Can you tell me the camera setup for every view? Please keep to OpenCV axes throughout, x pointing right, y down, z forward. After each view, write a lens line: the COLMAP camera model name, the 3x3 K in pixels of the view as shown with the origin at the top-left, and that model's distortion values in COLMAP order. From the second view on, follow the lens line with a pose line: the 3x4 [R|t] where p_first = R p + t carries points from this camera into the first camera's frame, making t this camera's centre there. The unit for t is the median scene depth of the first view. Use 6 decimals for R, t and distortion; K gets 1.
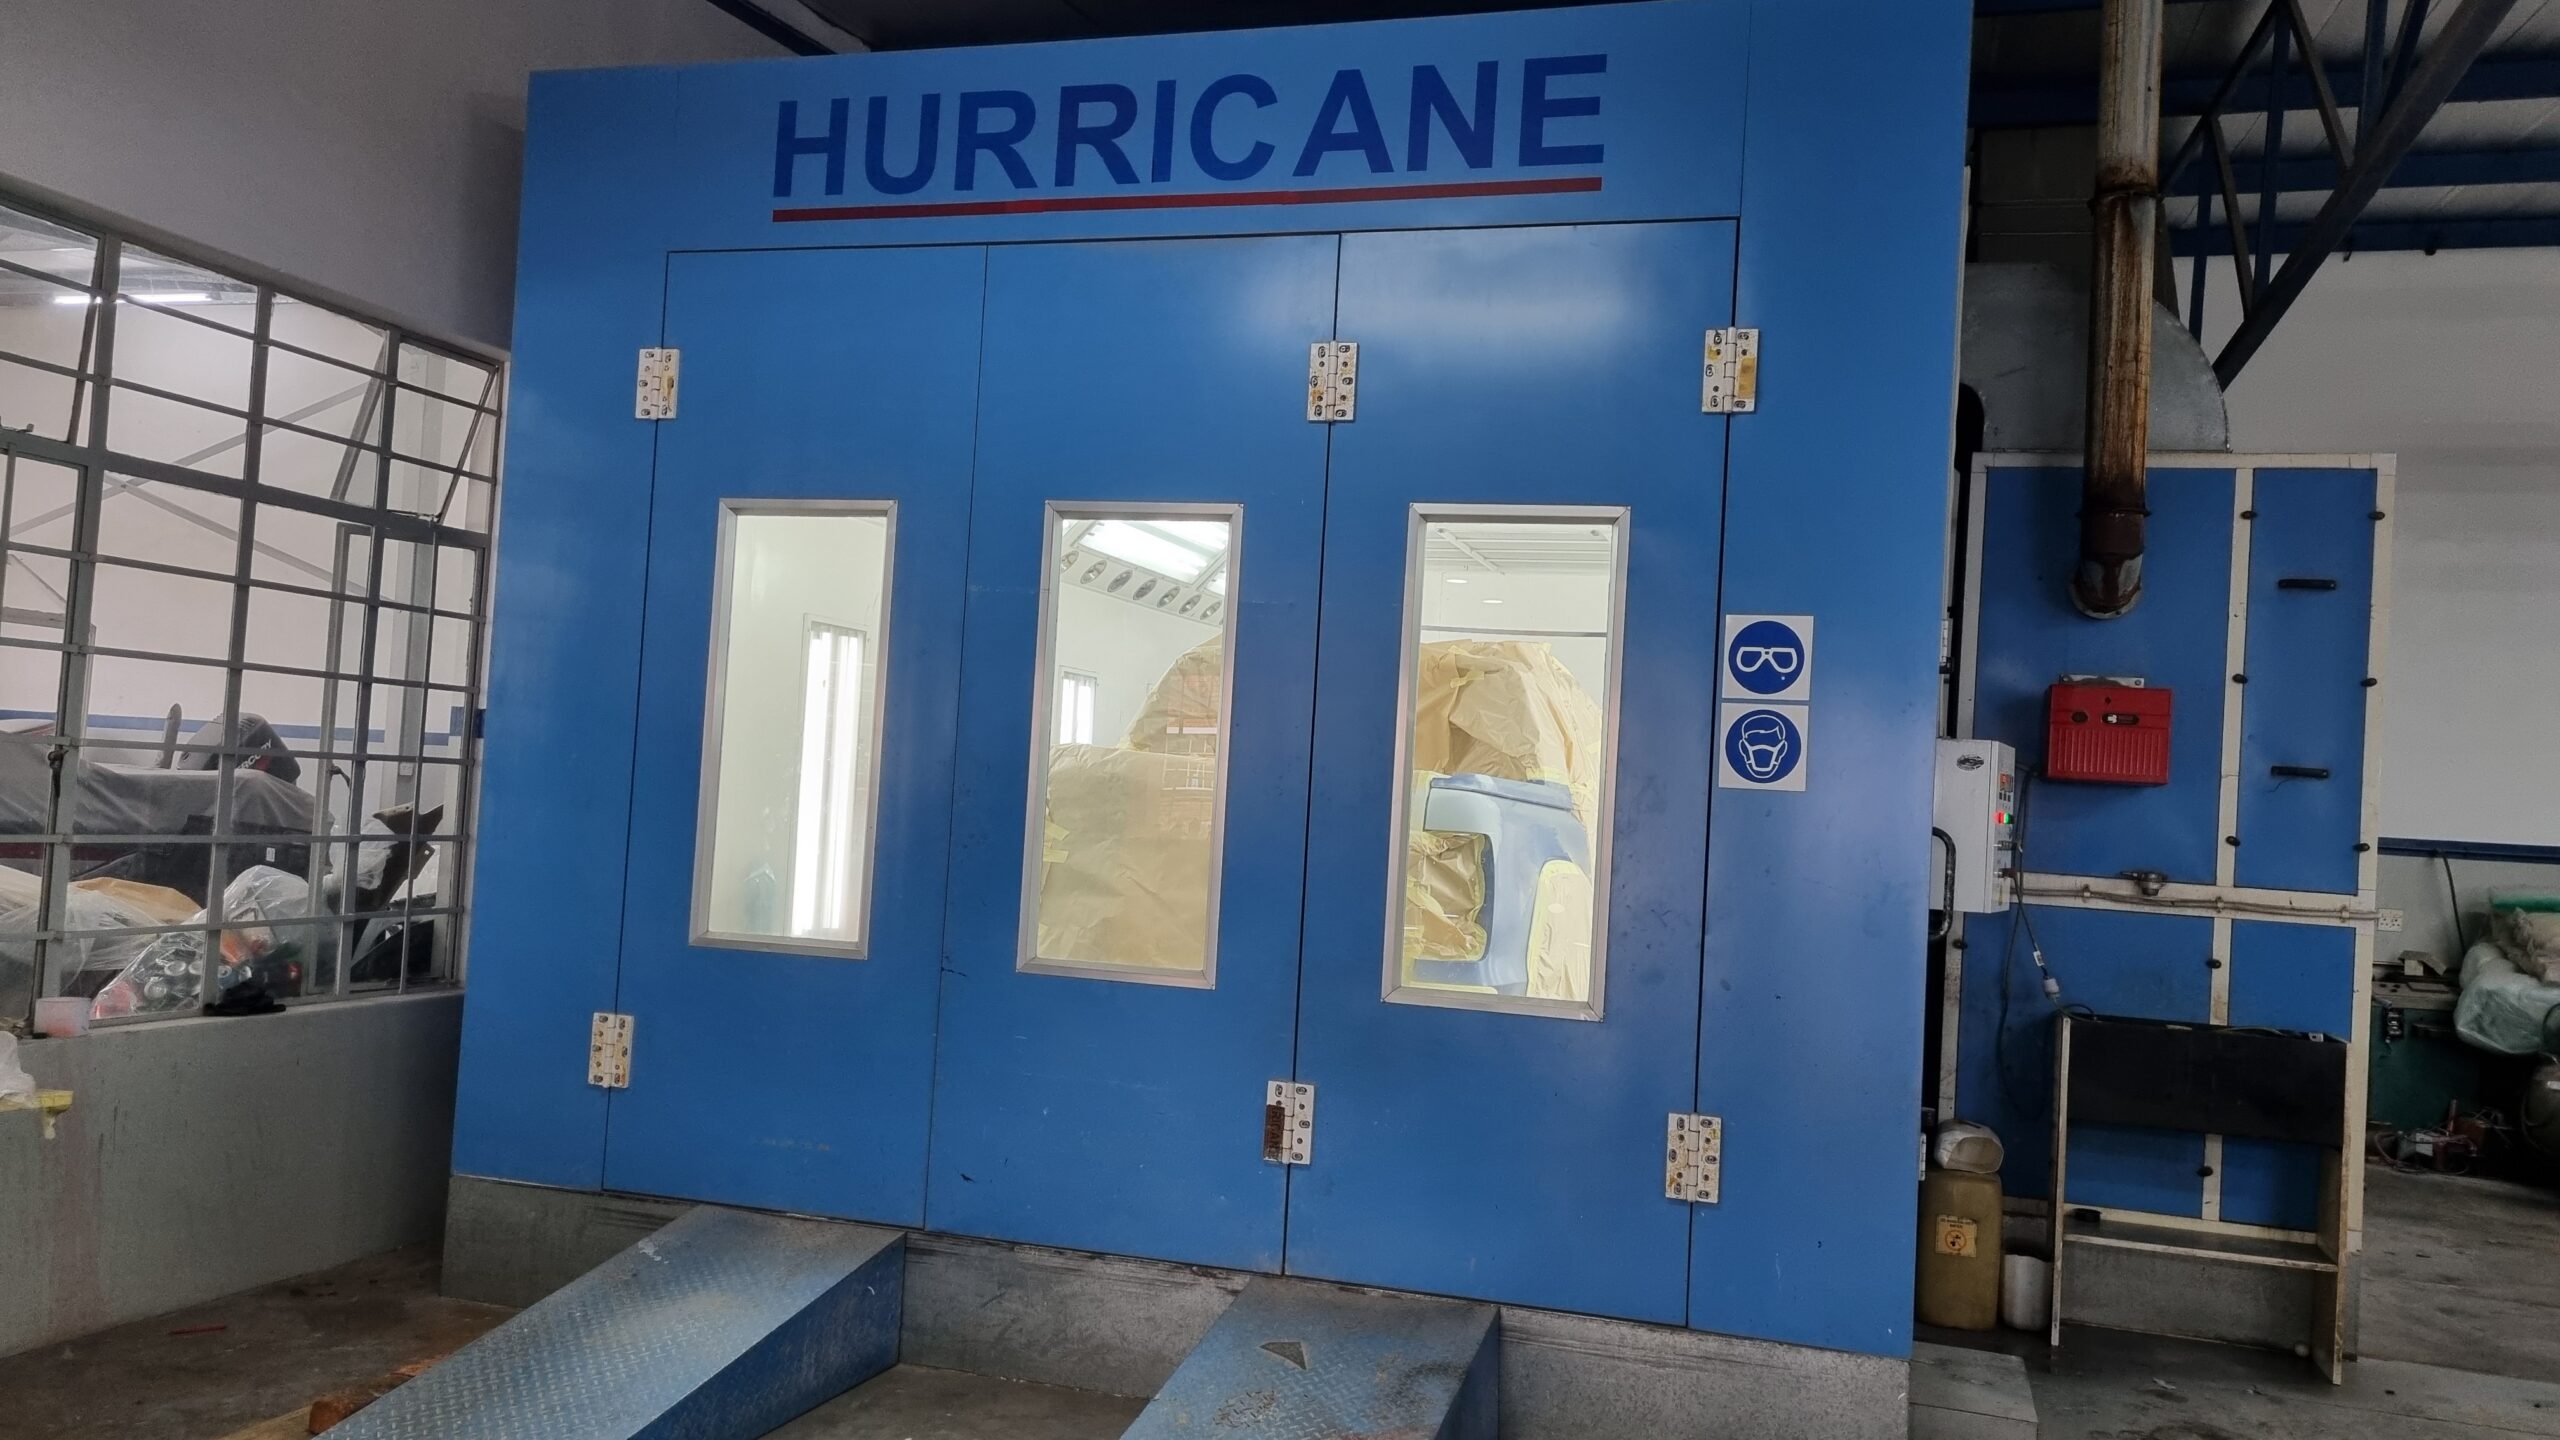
lens RADIAL K [[1962.0, 0, 1280.0], [0, 1962.0, 720.0], [0, 0, 1]] dist [0.062854, -0.047763]
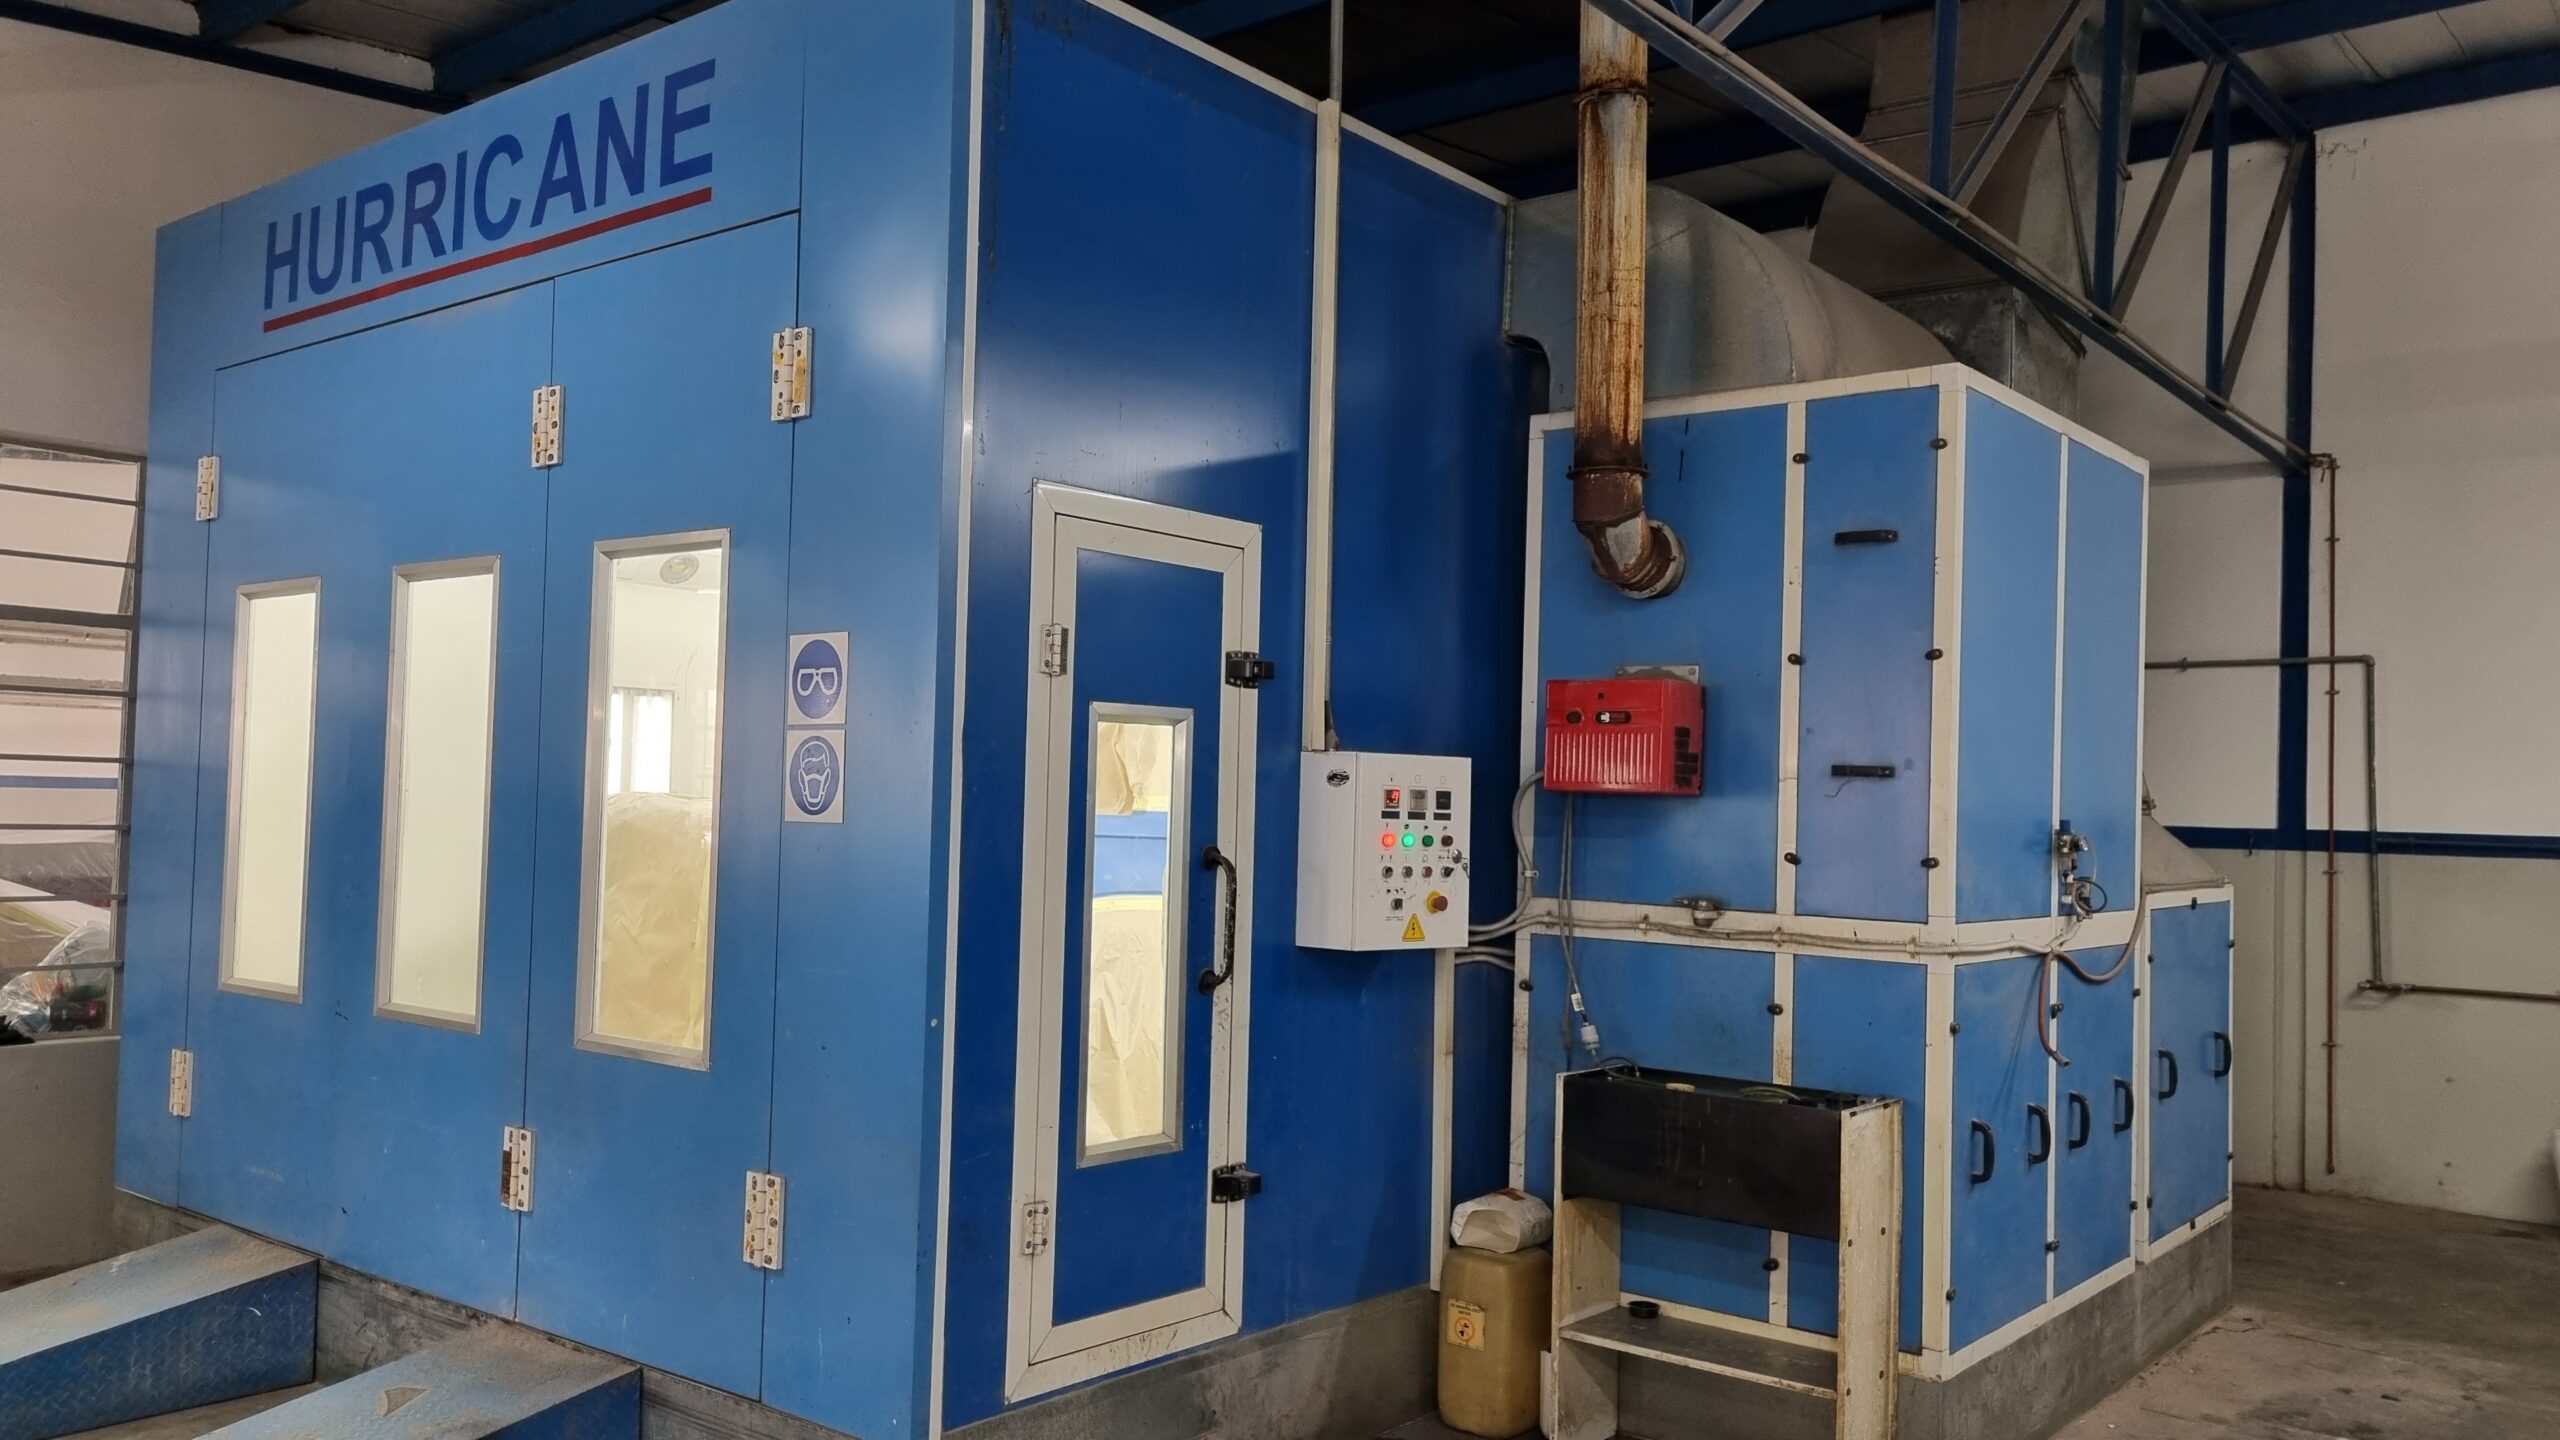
lens RADIAL K [[1940.8, 0, 1279.4], [0, 1940.8, 728.8], [0, 0, 1]] dist [0.061609, -0.049526]
pose [[0.921826, -0.048994, -0.384494, 0.655920], [0.044306, 0.998796, -0.021046, 0.016697], [0.385063, 0.002366, 0.922887, 0.197748]]
